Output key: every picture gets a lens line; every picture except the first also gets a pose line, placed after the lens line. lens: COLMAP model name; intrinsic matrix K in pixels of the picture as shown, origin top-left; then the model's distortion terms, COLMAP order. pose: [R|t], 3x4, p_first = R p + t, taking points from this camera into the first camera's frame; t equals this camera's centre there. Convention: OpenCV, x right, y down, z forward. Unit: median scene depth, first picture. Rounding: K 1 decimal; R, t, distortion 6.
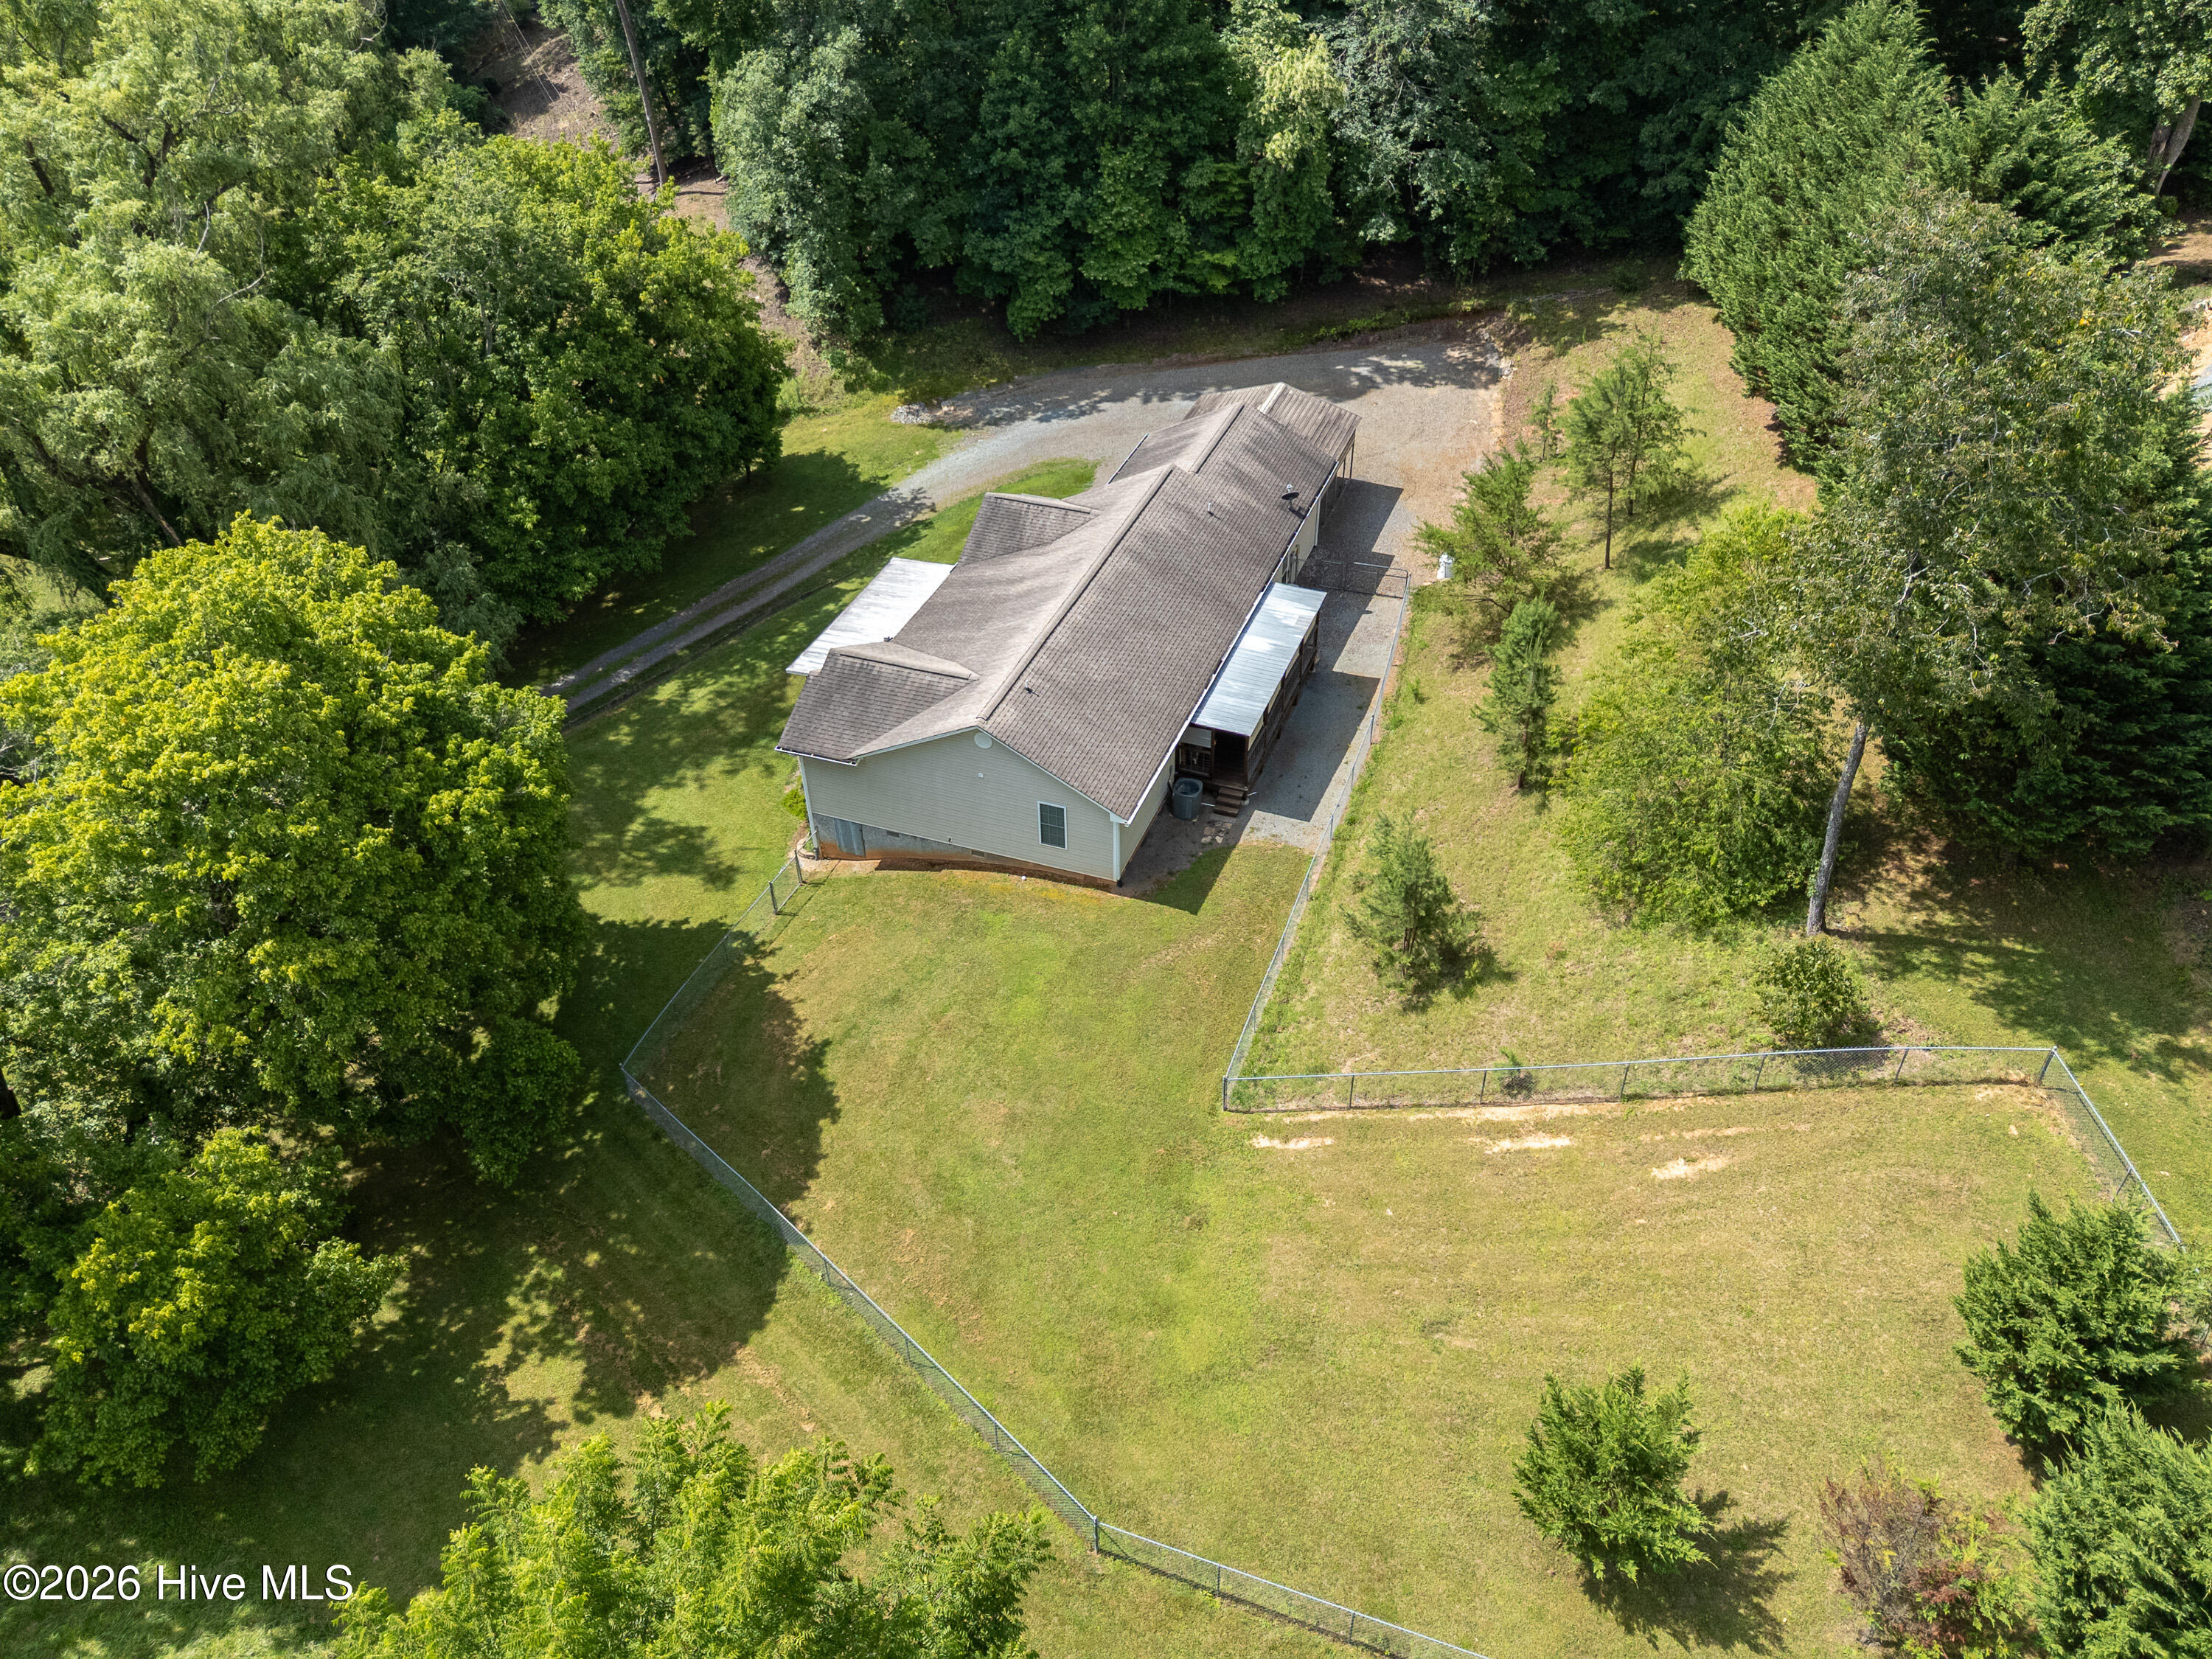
lens RADIAL K [[1625.2, 0, 1106.0], [0, 1625.2, 829.5], [0, 0, 1]] dist [0.057048, -0.038245]
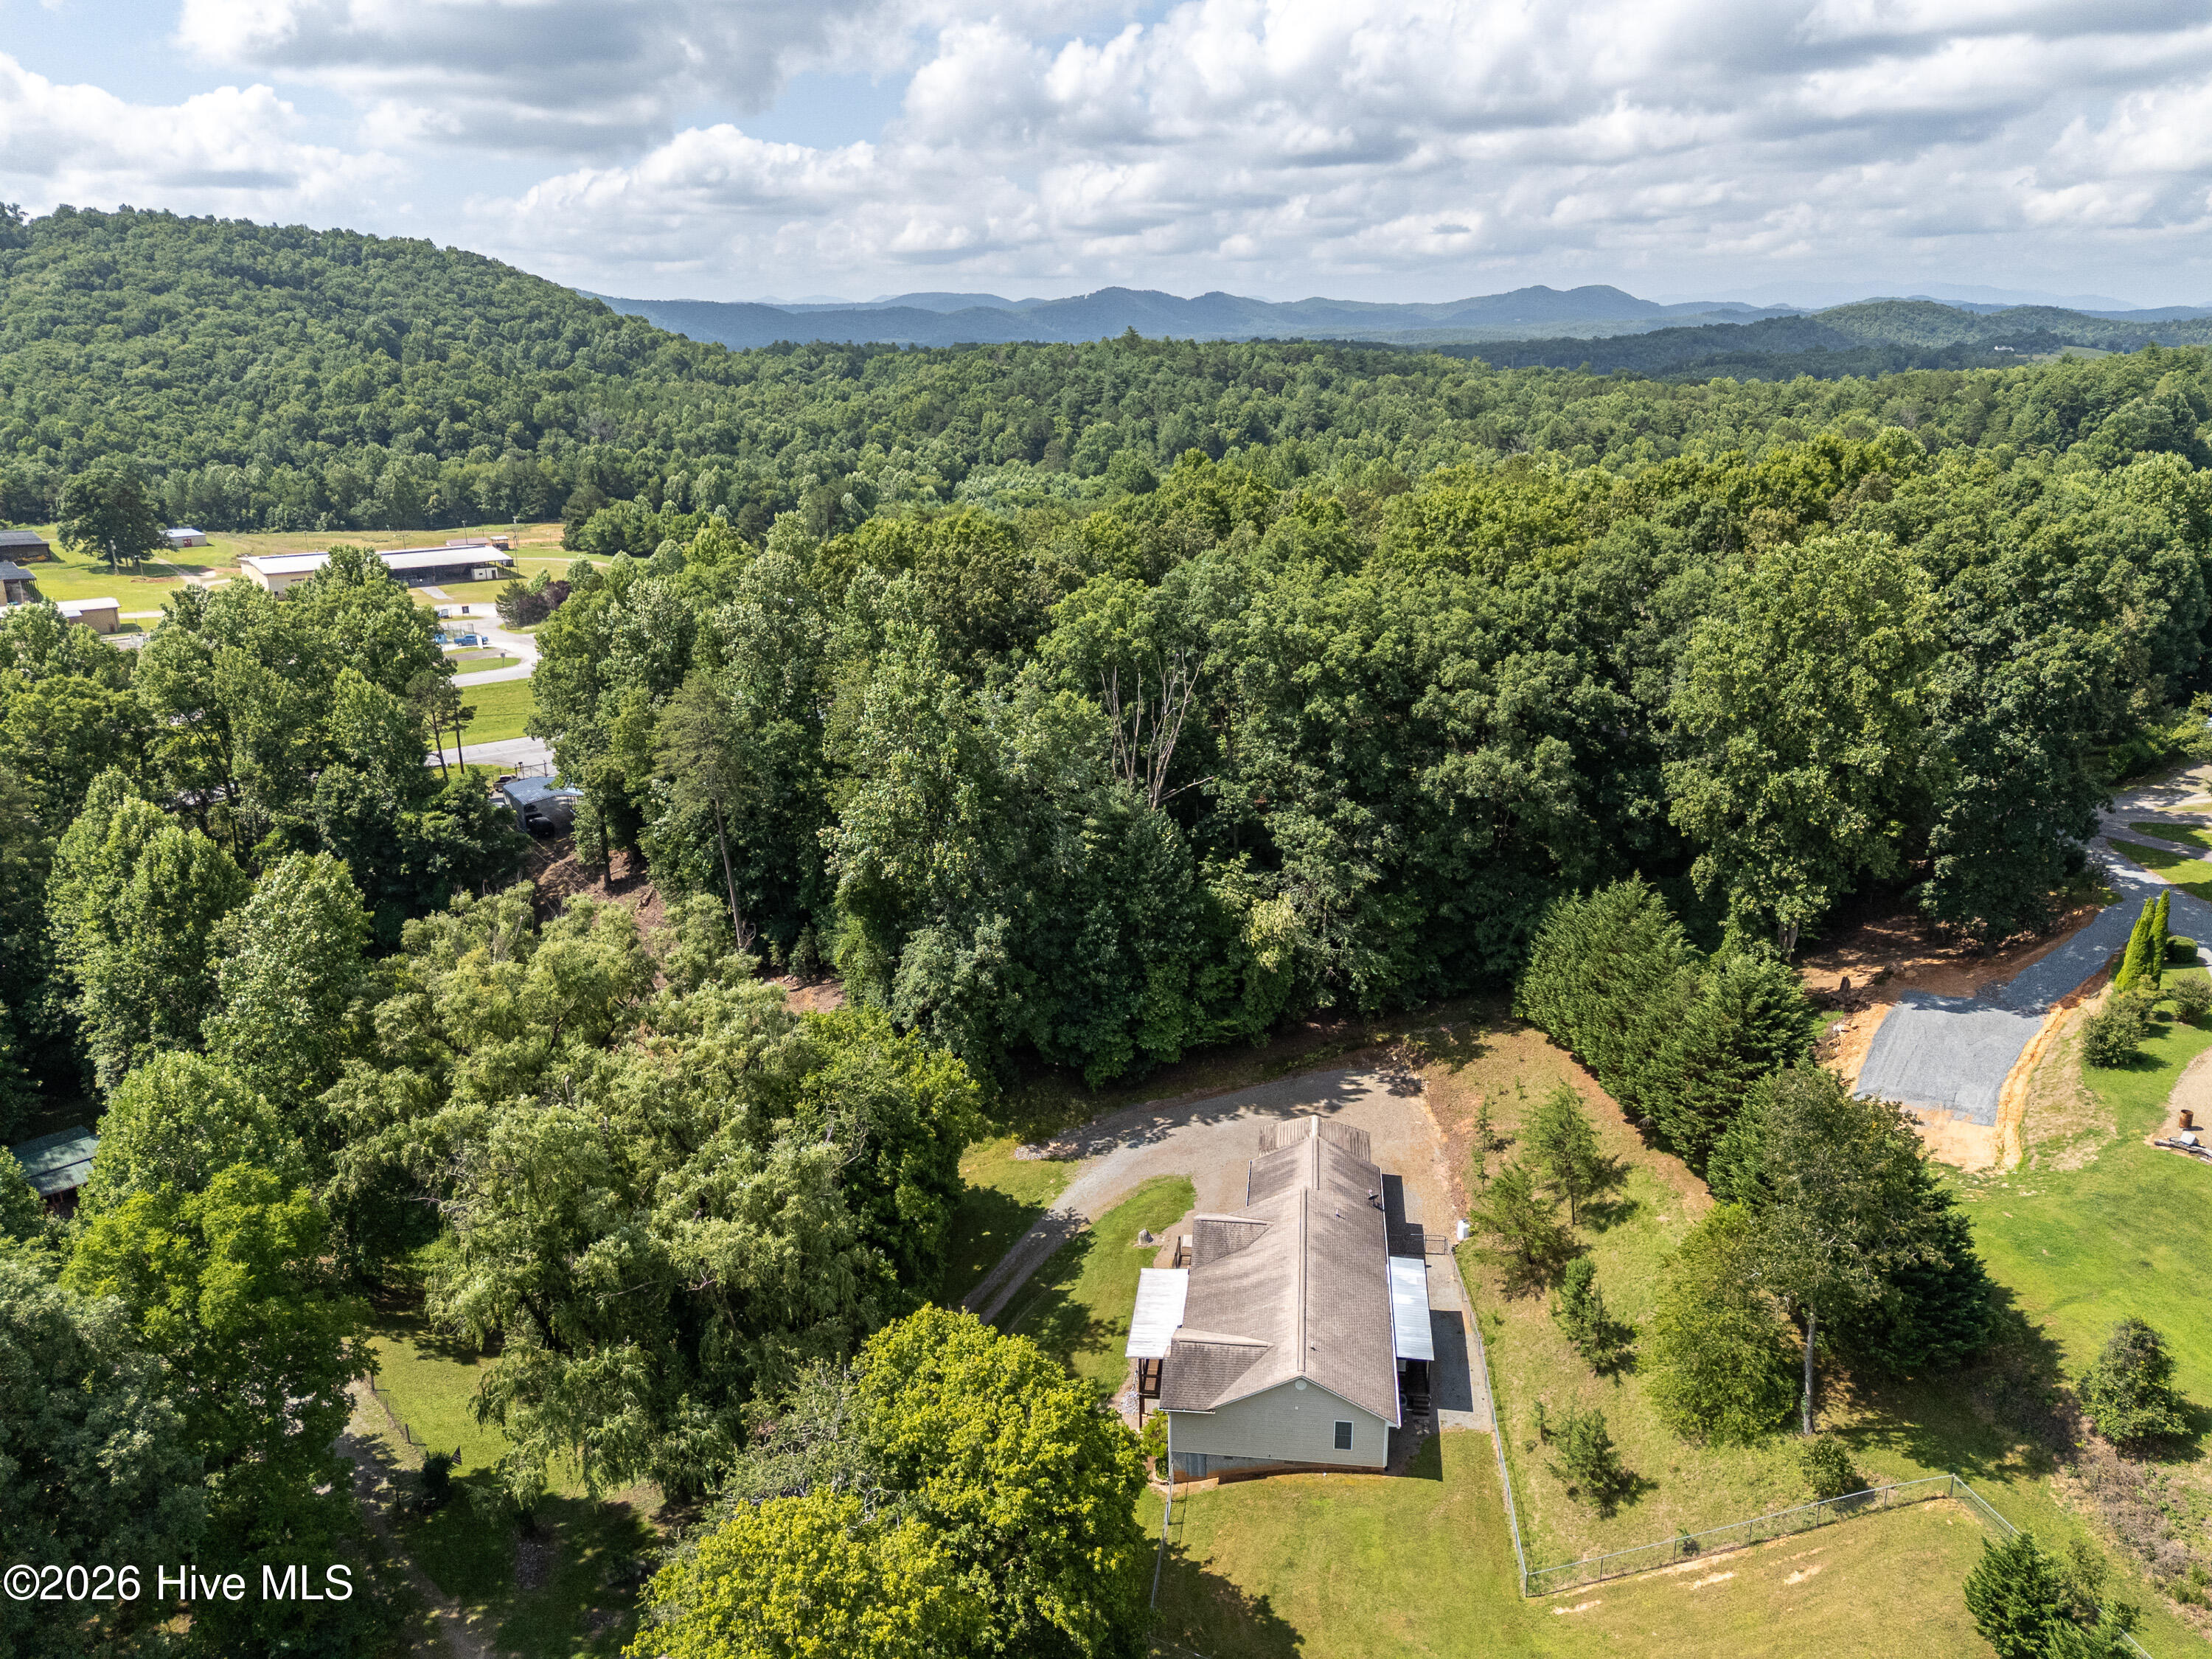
lens RADIAL K [[1572.5, 0, 1106.0], [0, 1572.5, 829.5], [0, 0, 1]] dist [0.024806, -0.035942]
pose [[0.977727, -0.065177, 0.199504, -0.577889], [0.134613, 0.924032, -0.357833, -0.031705], [-0.161026, 0.376719, 0.912225, -0.660699]]
